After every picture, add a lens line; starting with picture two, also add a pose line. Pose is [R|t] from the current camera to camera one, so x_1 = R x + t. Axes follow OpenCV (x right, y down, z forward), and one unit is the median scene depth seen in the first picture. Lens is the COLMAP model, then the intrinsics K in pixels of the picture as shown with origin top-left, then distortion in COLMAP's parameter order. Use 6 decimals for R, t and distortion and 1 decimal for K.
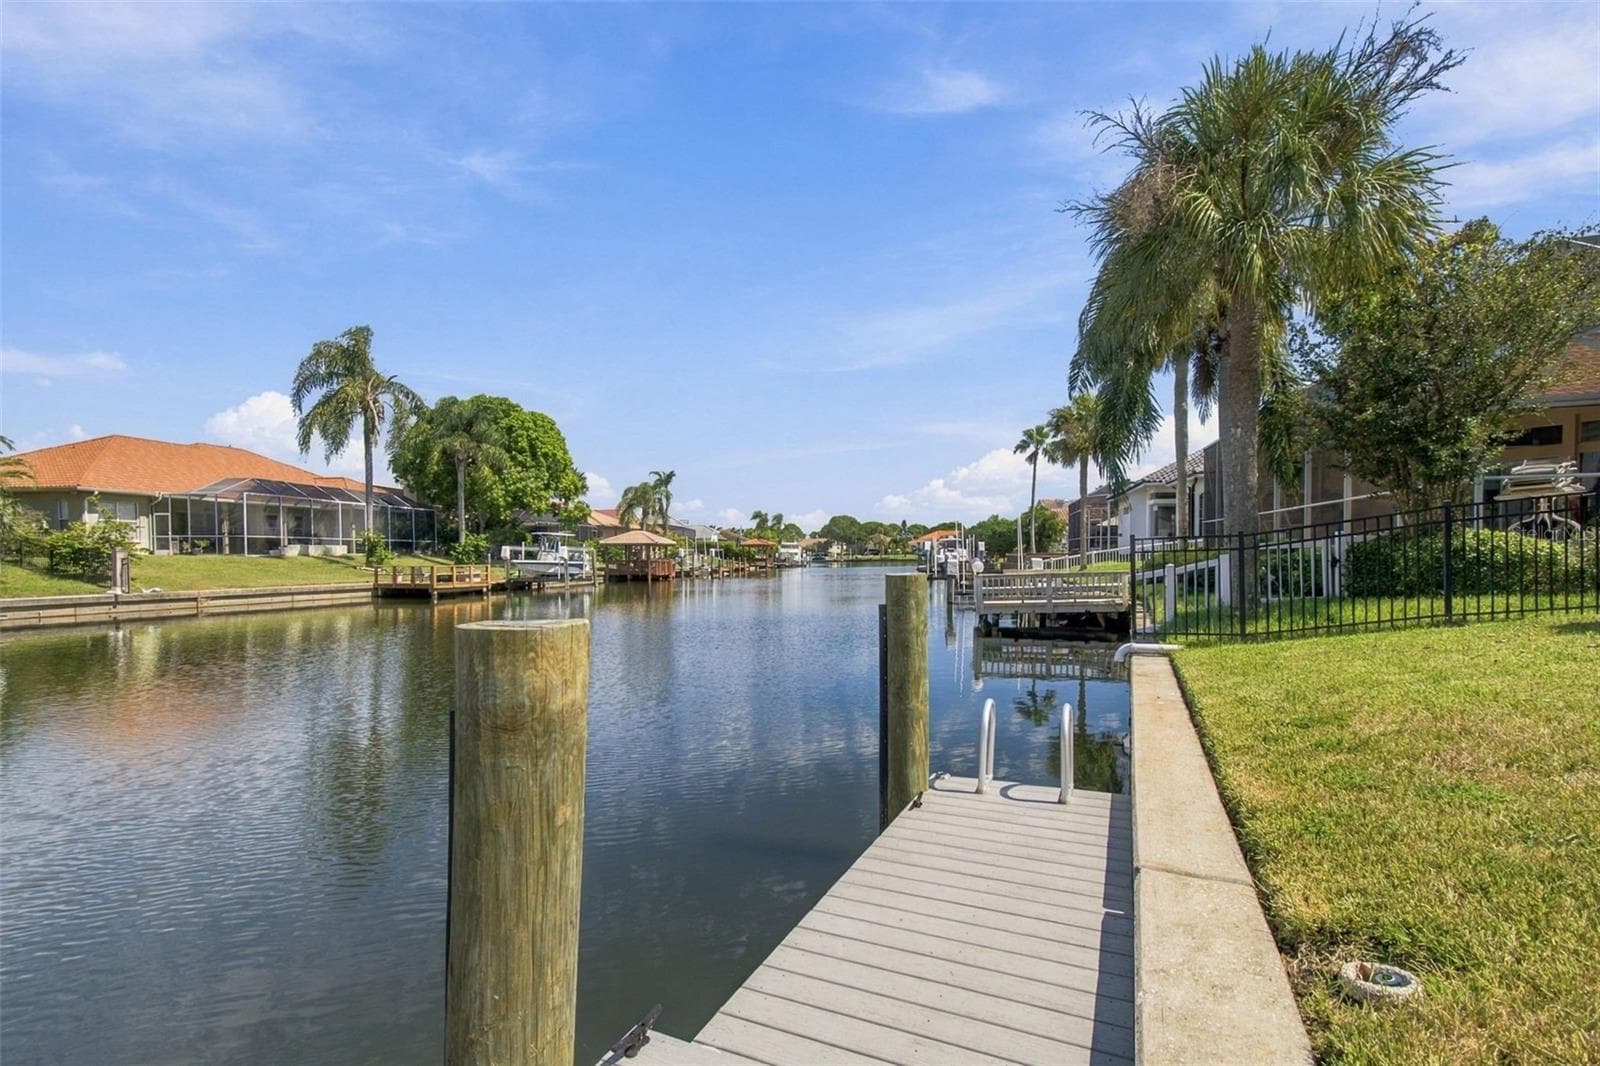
lens RADIAL K [[728.5, 0, 794.8], [0, 728.5, 546.2], [0, 0, 1]] dist [0.000318, 0.000414]
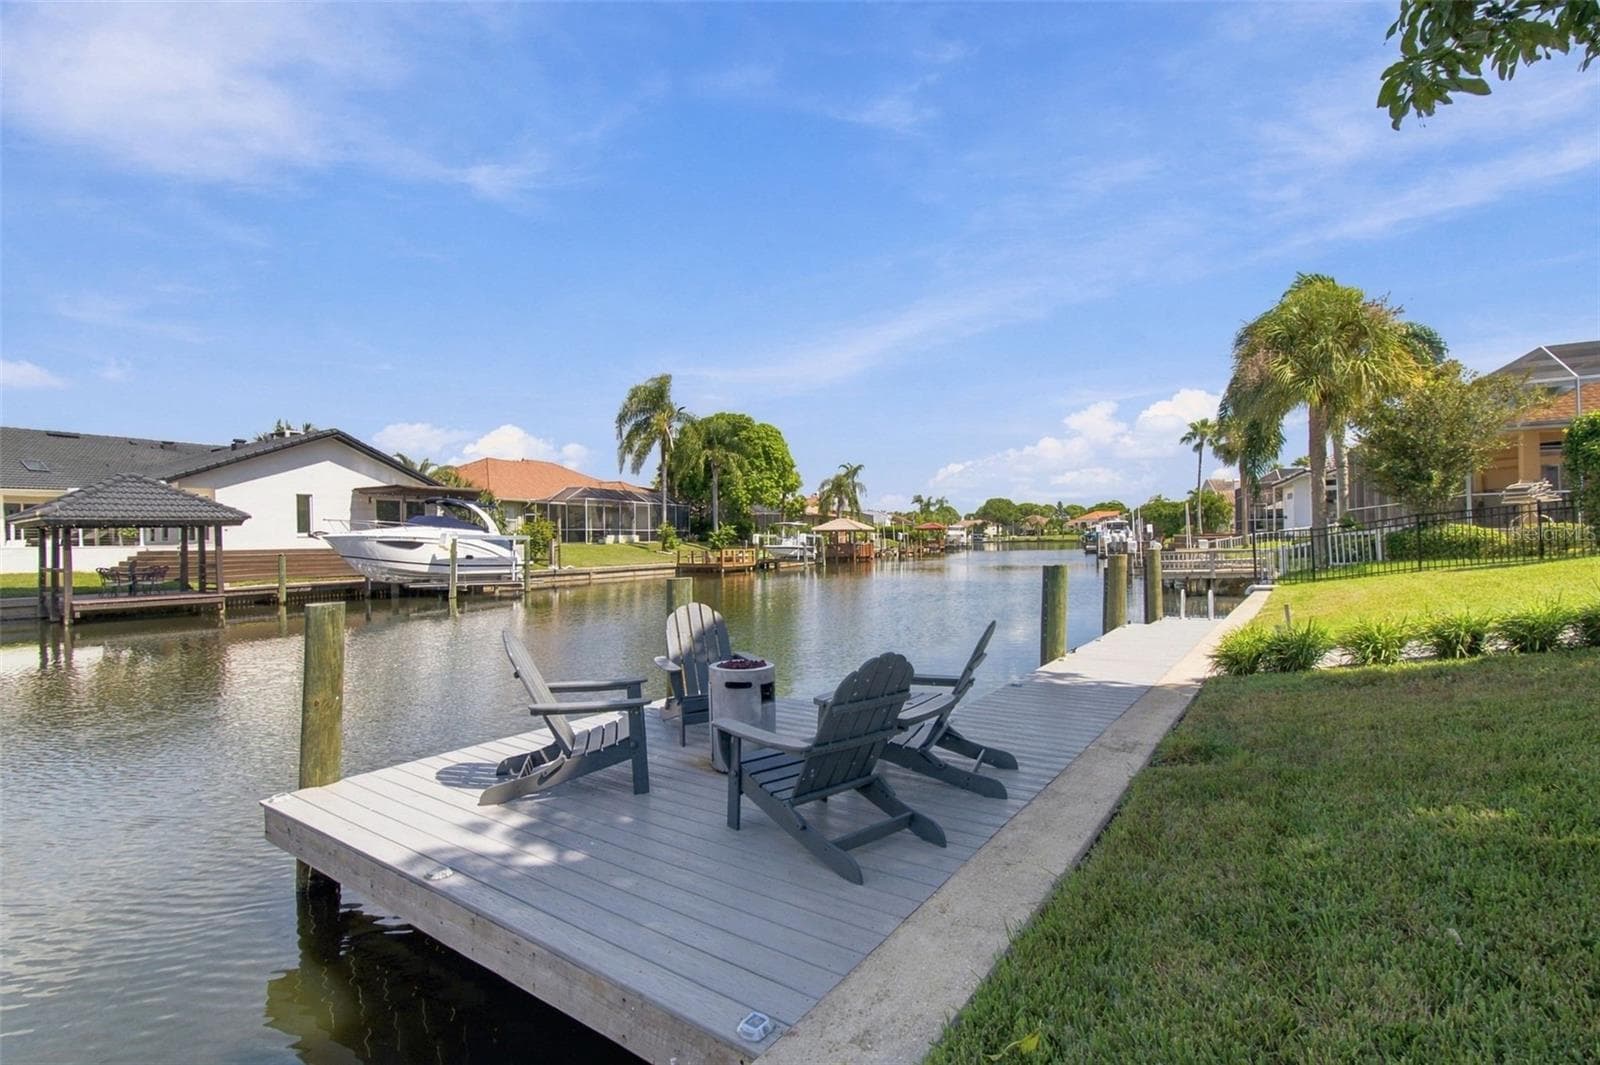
lens RADIAL K [[757.5, 0, 800.0], [0, 757.5, 532.5], [0, 0, 1]] dist [-0.047613, 0.000324]
pose [[0.983936, -0.011268, -0.178164, -0.069688], [0.012357, 0.999911, 0.005002, -0.006823], [0.178092, -0.007123, 0.983988, -0.231056]]
